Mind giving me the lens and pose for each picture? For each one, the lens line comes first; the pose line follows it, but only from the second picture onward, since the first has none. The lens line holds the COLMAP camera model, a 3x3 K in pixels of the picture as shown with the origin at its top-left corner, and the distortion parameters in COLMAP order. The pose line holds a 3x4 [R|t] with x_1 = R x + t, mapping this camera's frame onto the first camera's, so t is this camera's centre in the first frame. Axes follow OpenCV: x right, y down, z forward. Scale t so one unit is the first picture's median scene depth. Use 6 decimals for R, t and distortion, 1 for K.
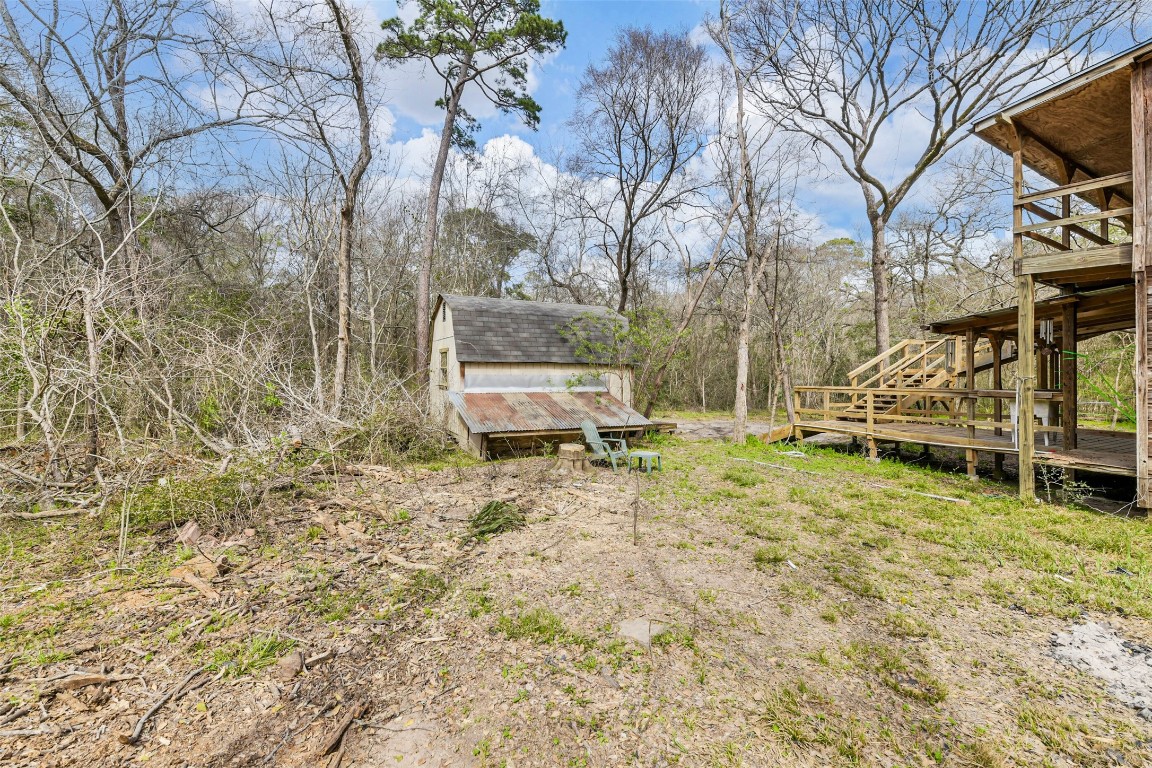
lens RADIAL K [[510.7, 0, 580.6], [0, 510.7, 379.1], [0, 0, 1]] dist [0.024004, -0.000230]
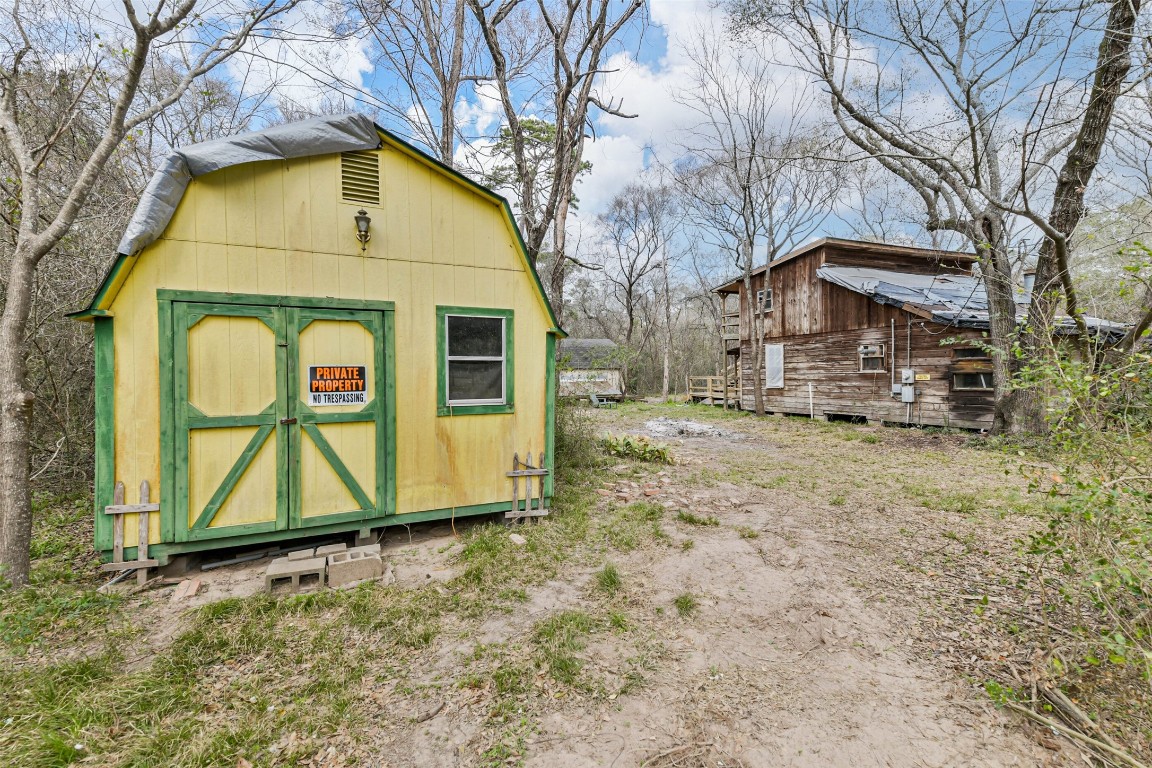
lens RADIAL K [[510.7, 0, 580.6], [0, 510.7, 379.1], [0, 0, 1]] dist [0.024004, -0.000230]
pose [[0.994642, -0.018539, -0.101701, 0.167054], [0.018900, 0.999818, 0.002585, 0.008306], [0.101634, -0.004494, 0.994812, -1.173716]]
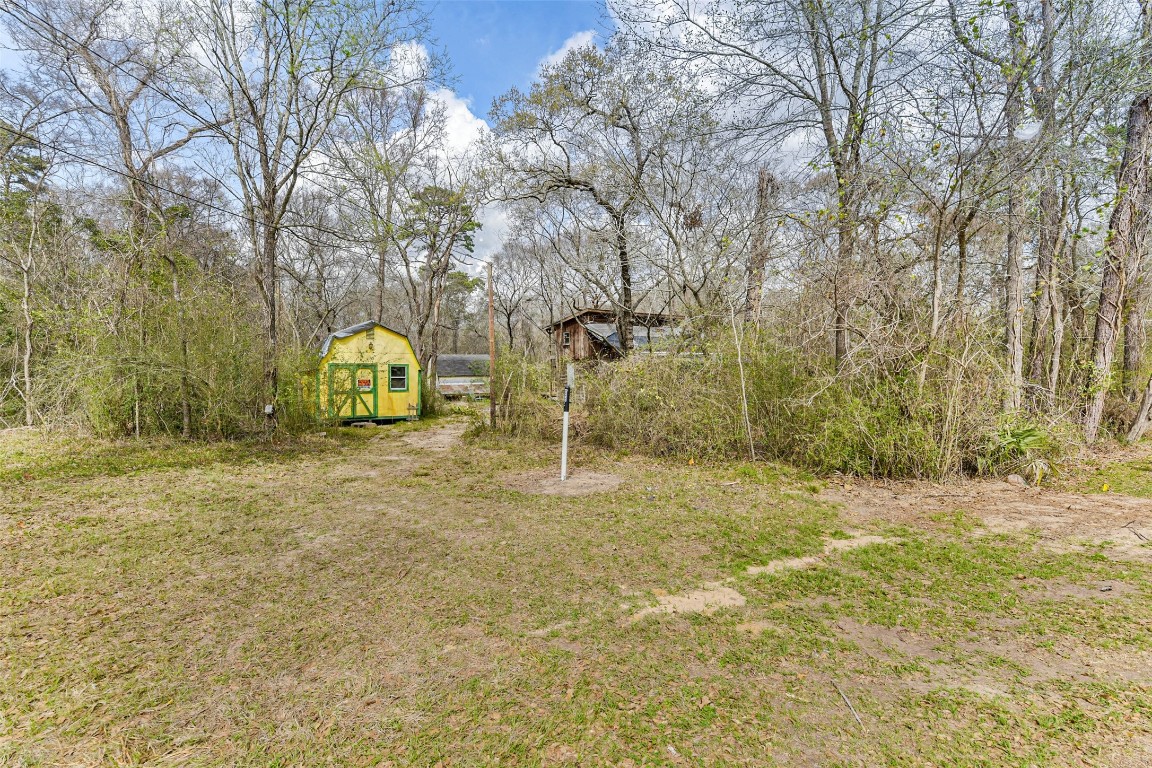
lens RADIAL K [[500.8, 0, 567.9], [0, 500.8, 381.6], [0, 0, 1]] dist [0.027093, -0.000100]
pose [[0.999092, -0.012094, 0.040847, 0.454785], [0.011982, 0.999924, 0.002986, 0.006223], [-0.040880, -0.002494, 0.999161, -2.182565]]
